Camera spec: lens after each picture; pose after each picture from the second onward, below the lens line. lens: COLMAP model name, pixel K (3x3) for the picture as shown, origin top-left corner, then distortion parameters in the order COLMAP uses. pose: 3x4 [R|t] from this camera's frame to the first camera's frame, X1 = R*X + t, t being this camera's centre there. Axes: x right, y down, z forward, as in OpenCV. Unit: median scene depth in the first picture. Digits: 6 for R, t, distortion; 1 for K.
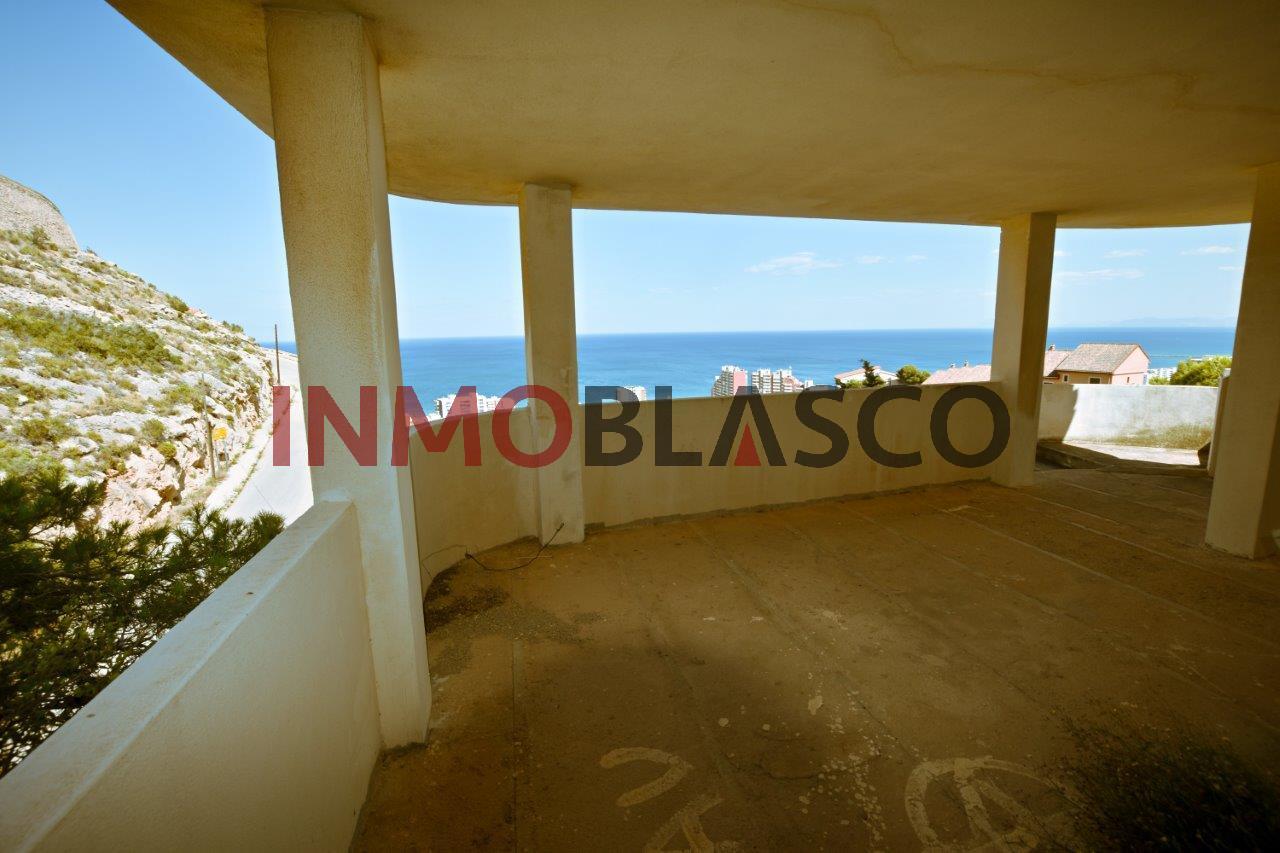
lens RADIAL K [[575.4, 0, 640.0], [0, 575.4, 426.5], [0, 0, 1]] dist [-0.028101, 0.000310]
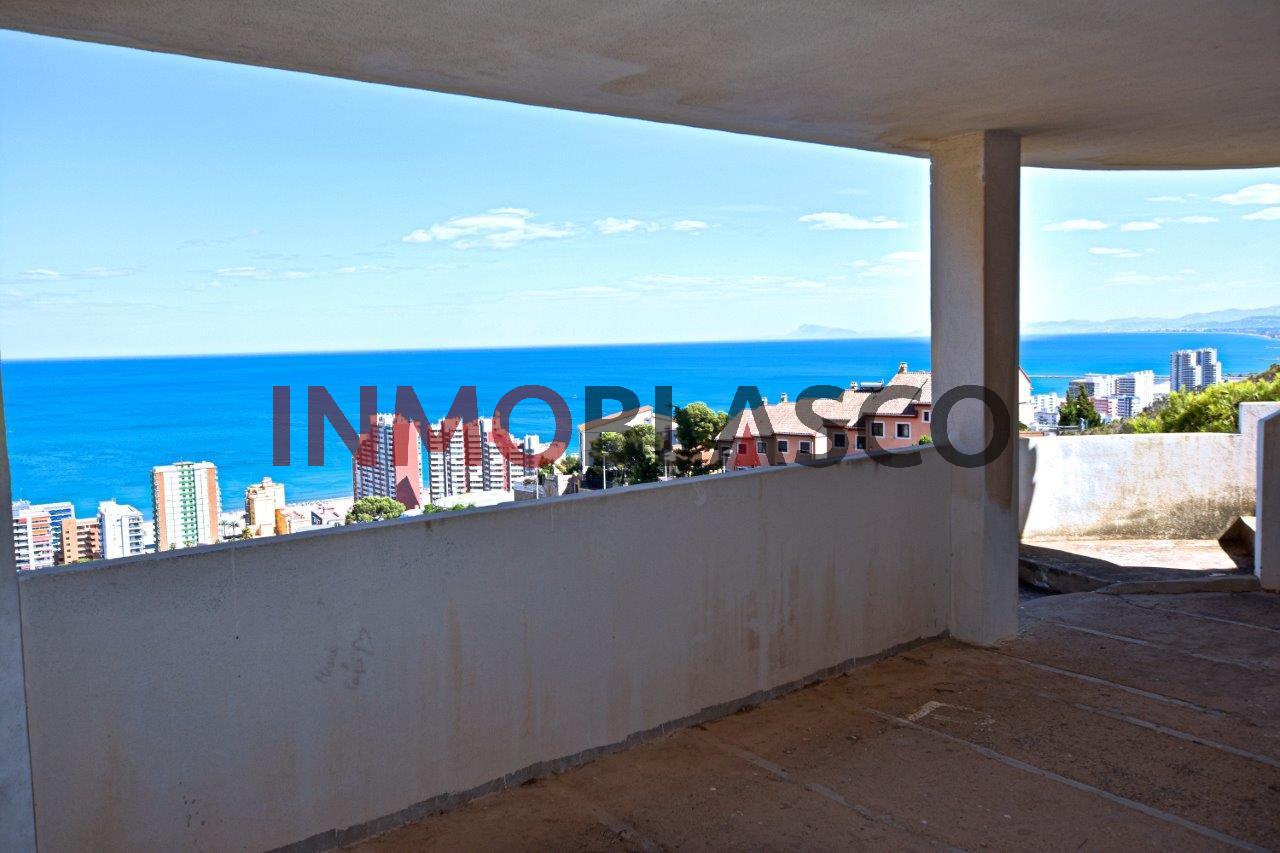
lens RADIAL K [[1048.2, 0, 638.0], [0, 1048.2, 427.9], [0, 0, 1]] dist [-0.016935, 0.070009]
pose [[0.922962, -0.036655, 0.383141, -0.001008], [0.070382, 0.994743, -0.074378, -0.038969], [-0.378400, 0.095614, 0.920691, 0.200802]]
